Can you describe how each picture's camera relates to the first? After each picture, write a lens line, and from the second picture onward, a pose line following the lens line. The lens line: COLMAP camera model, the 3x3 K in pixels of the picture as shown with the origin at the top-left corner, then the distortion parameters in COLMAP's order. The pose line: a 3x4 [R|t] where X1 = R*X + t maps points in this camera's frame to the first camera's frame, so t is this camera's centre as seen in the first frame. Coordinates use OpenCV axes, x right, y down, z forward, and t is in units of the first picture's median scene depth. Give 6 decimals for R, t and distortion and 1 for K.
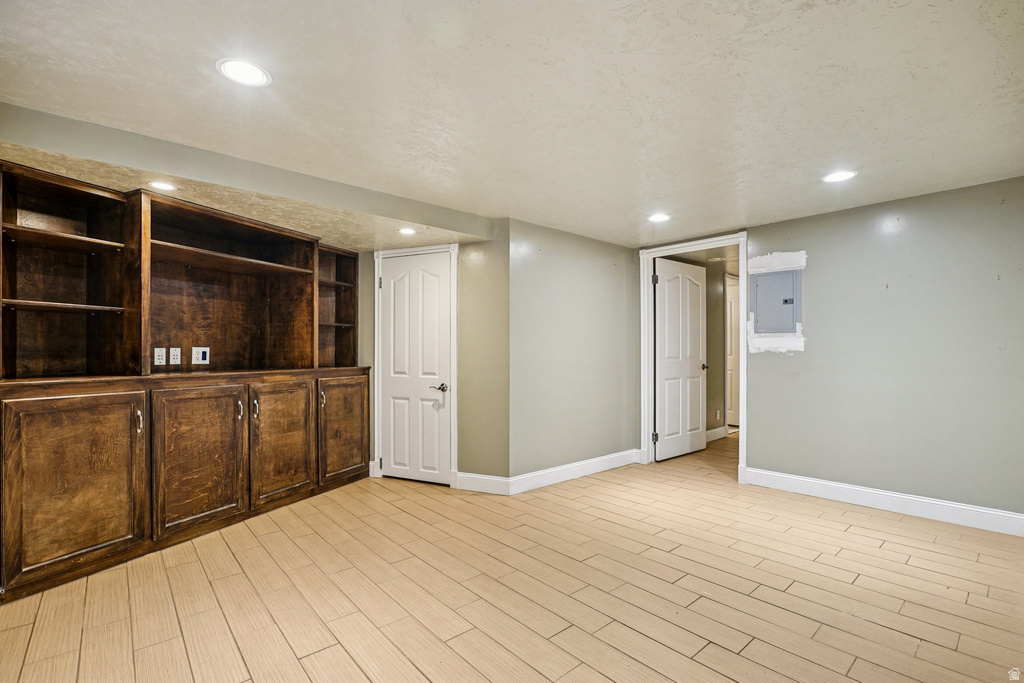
lens RADIAL K [[474.6, 0, 517.5], [0, 474.6, 346.3], [0, 0, 1]] dist [-0.054632, 0.018667]
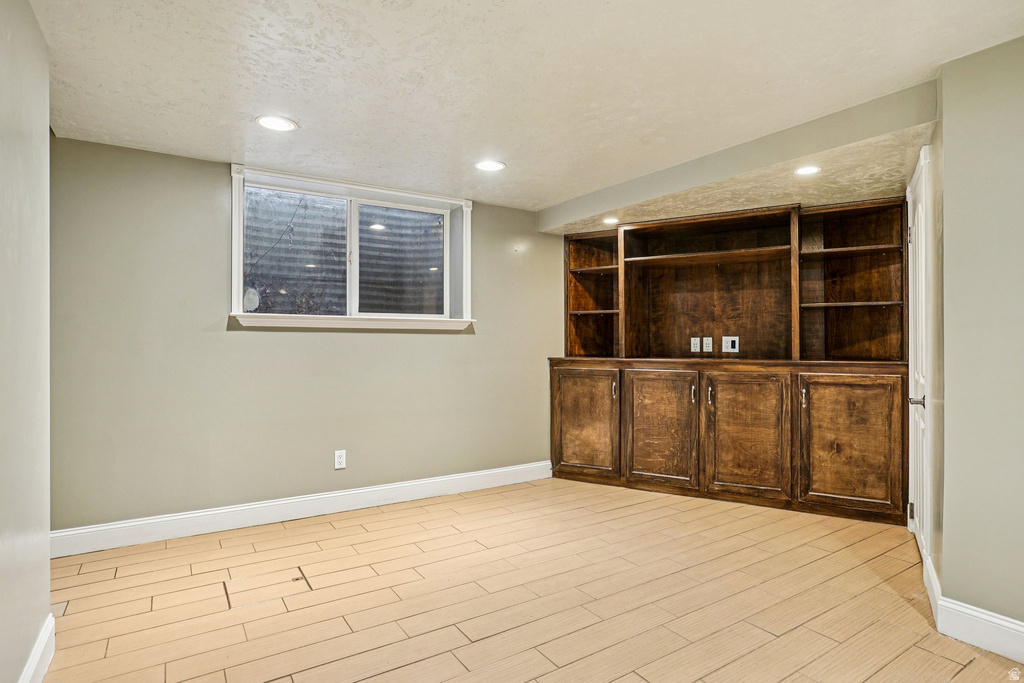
lens RADIAL K [[532.4, 0, 512.0], [0, 532.4, 341.5], [0, 0, 1]] dist [-0.035474, 0.000261]
pose [[-0.144529, -0.000231, -0.989501, 0.640725], [0.013077, 0.999912, -0.002144, 0.010095], [0.989414, -0.013249, -0.144513, 0.706604]]
